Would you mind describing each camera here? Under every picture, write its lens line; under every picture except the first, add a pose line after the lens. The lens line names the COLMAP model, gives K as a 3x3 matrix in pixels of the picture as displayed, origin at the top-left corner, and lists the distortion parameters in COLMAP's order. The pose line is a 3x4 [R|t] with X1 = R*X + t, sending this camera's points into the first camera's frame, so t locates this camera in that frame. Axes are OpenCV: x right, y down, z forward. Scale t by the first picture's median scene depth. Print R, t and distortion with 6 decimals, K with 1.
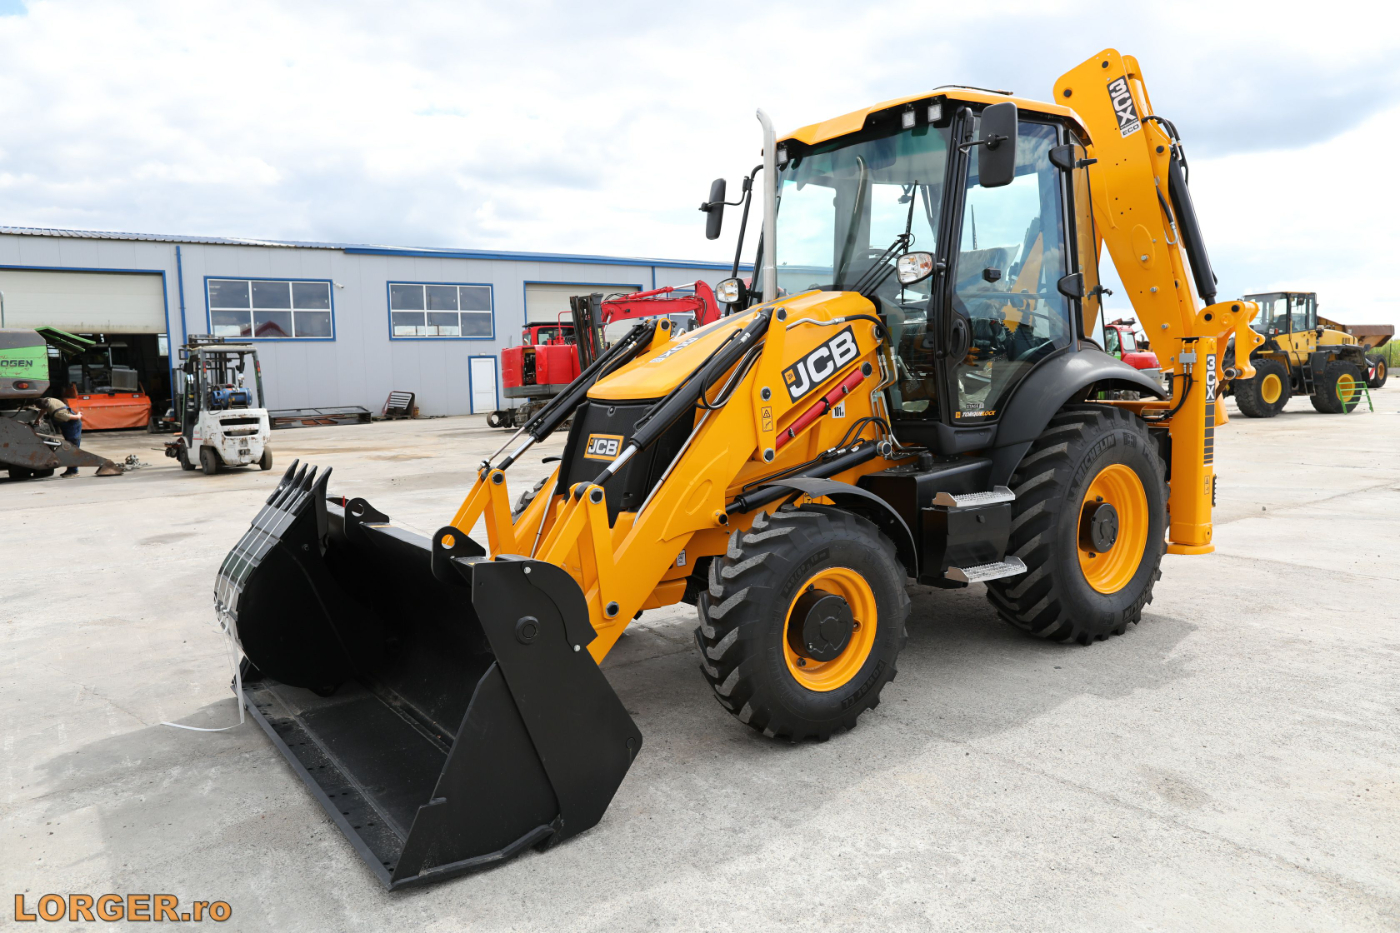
lens RADIAL K [[940.2, 0, 697.8], [0, 940.2, 462.2], [0, 0, 1]] dist [-0.002599, 0.005127]
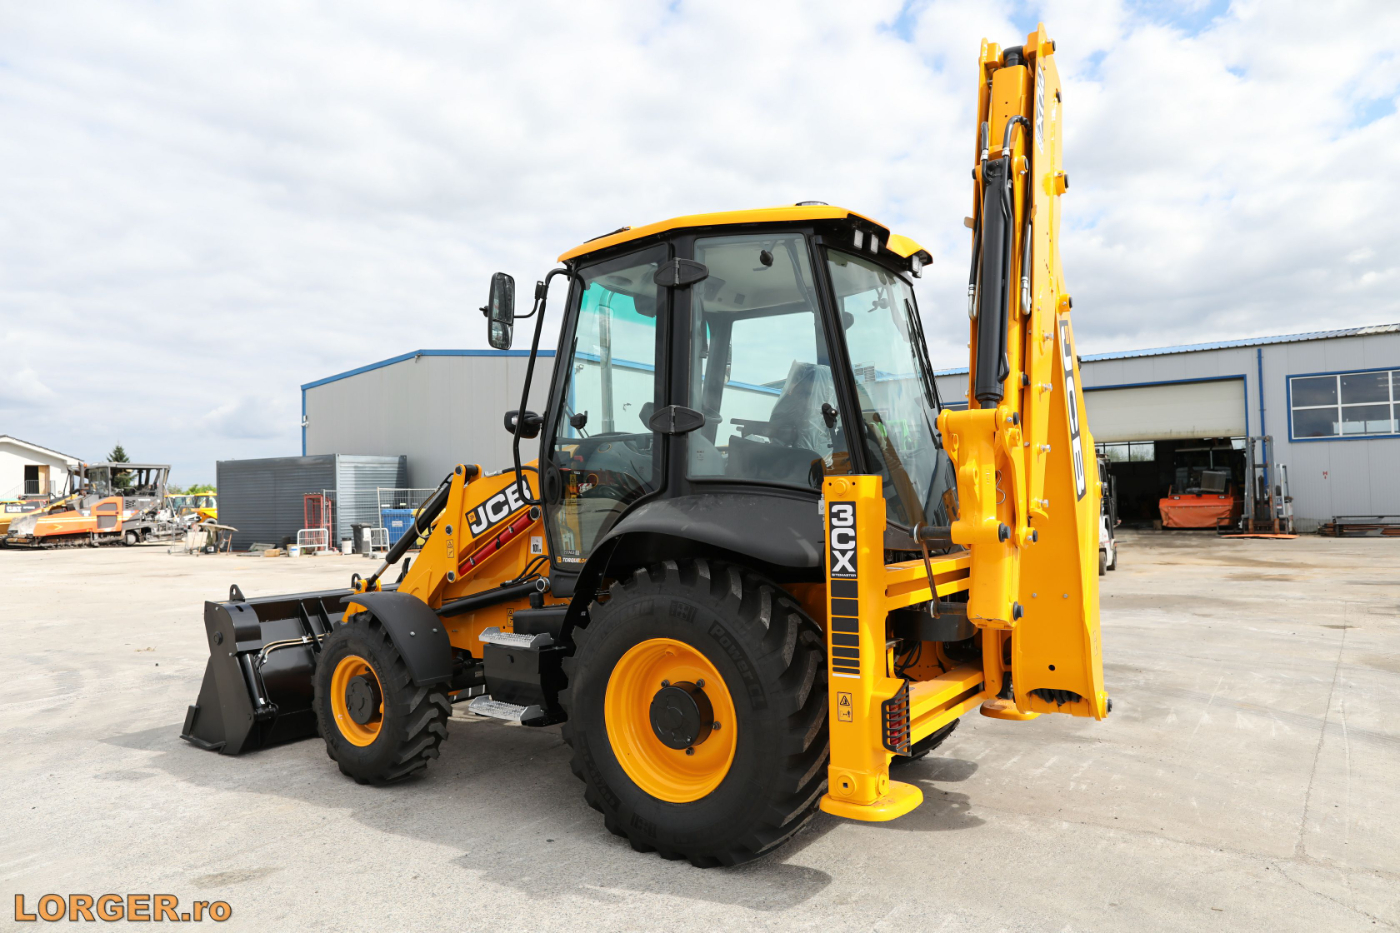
lens RADIAL K [[940.2, 0, 697.8], [0, 940.2, 462.2], [0, 0, 1]] dist [-0.002599, 0.005127]
pose [[0.314851, -0.017299, -0.948983, 1.346666], [-0.076620, 0.996108, -0.043579, -0.126963], [0.946043, 0.086432, 0.312300, 0.836357]]
